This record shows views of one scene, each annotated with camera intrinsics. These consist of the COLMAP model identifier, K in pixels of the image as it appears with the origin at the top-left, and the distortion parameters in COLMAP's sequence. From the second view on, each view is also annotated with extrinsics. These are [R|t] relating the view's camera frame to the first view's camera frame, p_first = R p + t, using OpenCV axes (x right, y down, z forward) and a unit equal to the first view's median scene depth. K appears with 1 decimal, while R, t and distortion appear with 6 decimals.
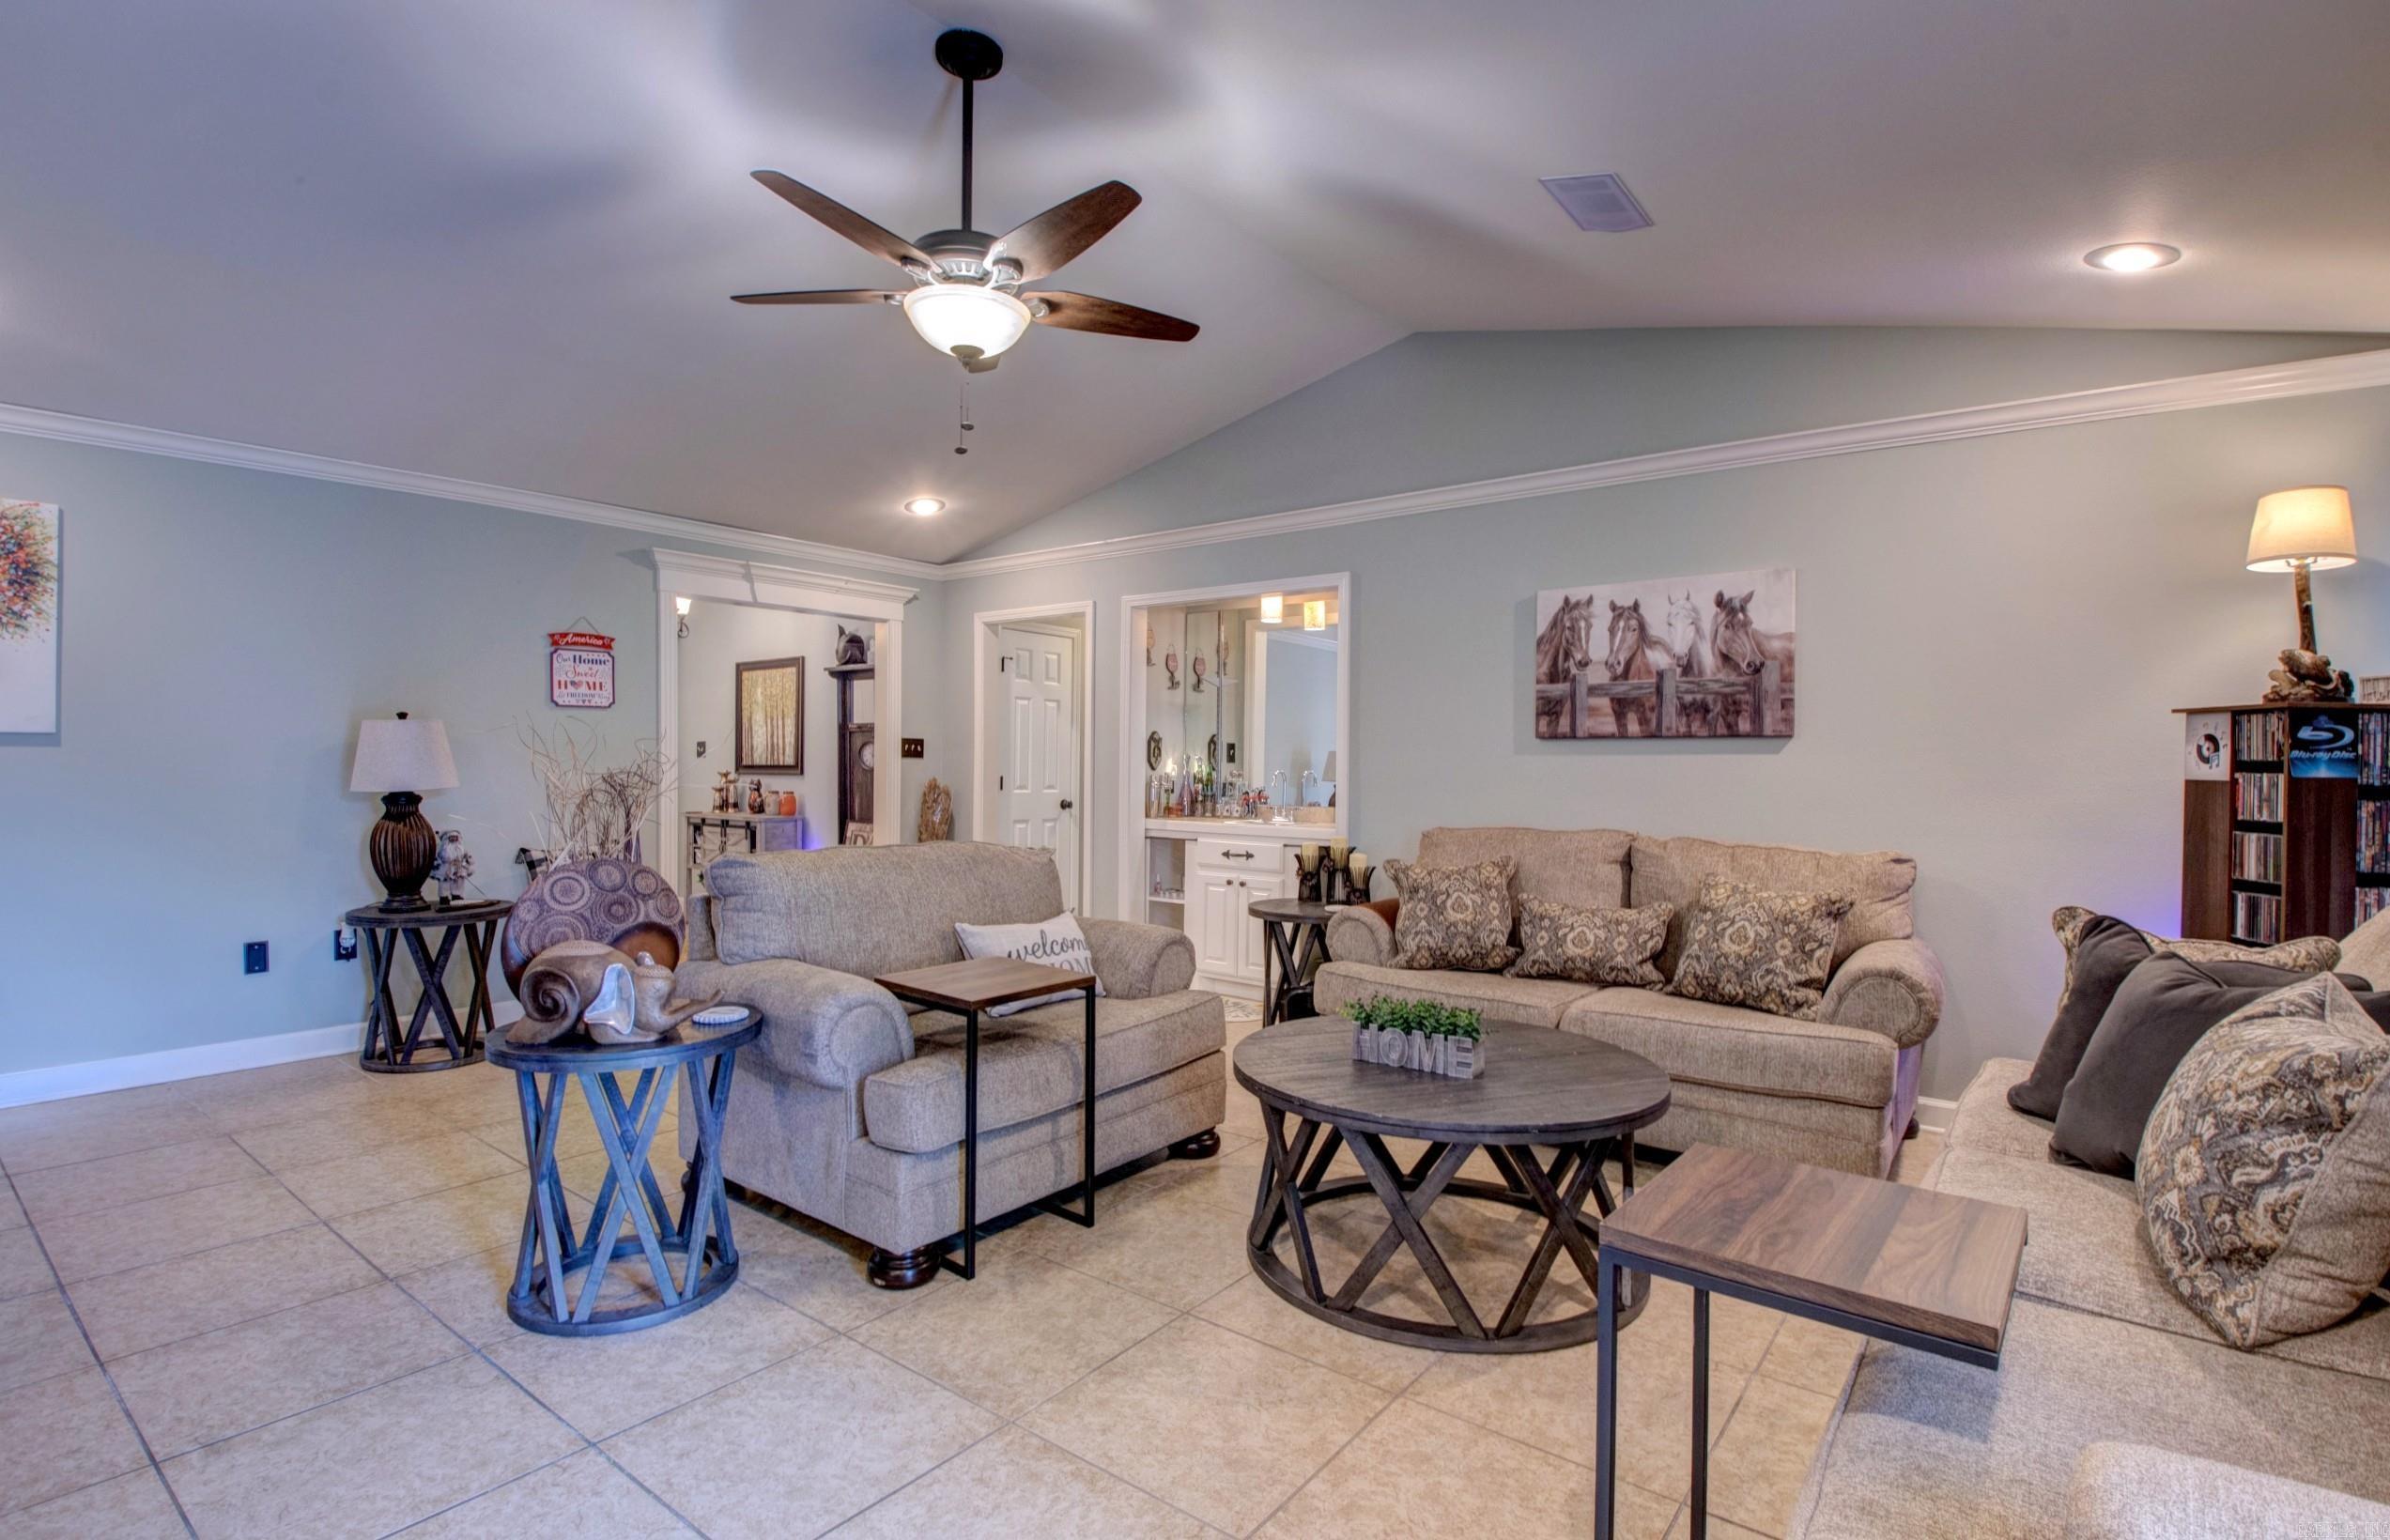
lens RADIAL K [[1126.6, 0, 1181.1], [0, 1126.6, 755.8], [0, 0, 1]] dist [0.017151, -0.029404]
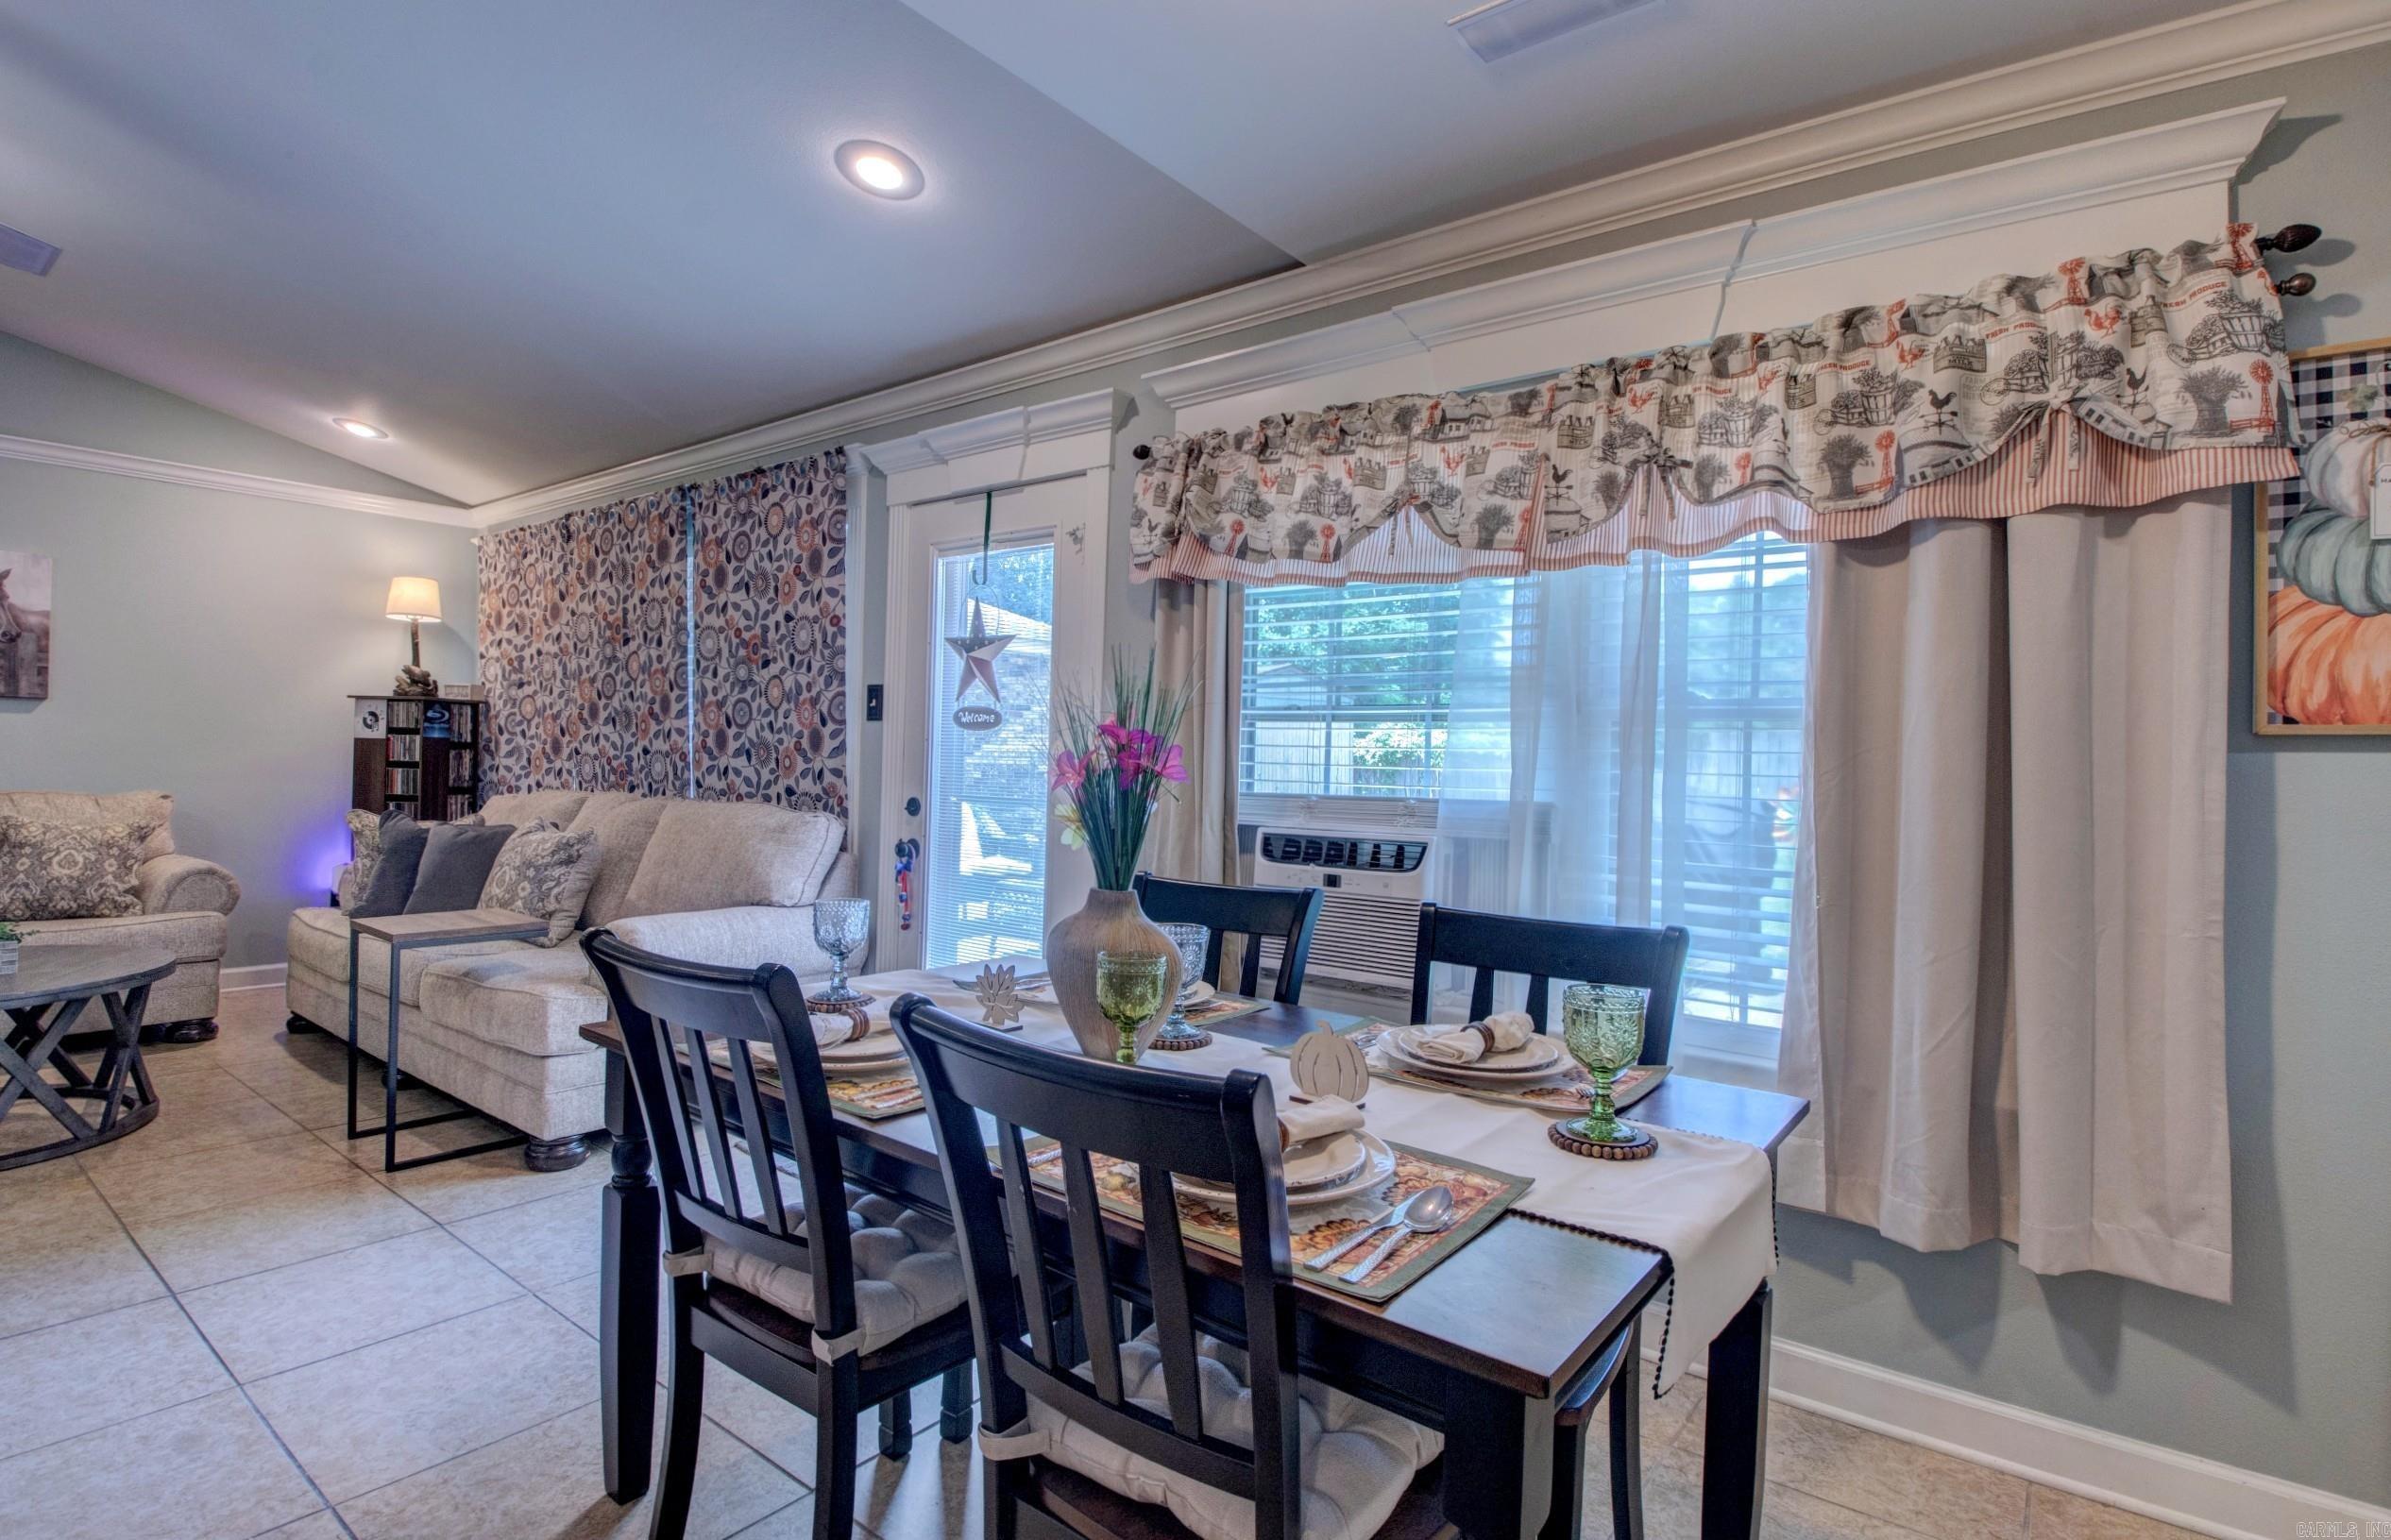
lens RADIAL K [[1127.0, 0, 1181.6], [0, 1127.0, 755.8], [0, 0, 1]] dist [0.017151, -0.029404]
pose [[-0.004104, -0.008436, 0.999956, -0.823629], [-0.027379, 0.999591, 0.008320, 0.000036], [-0.999617, -0.027343, -0.004333, -0.237319]]
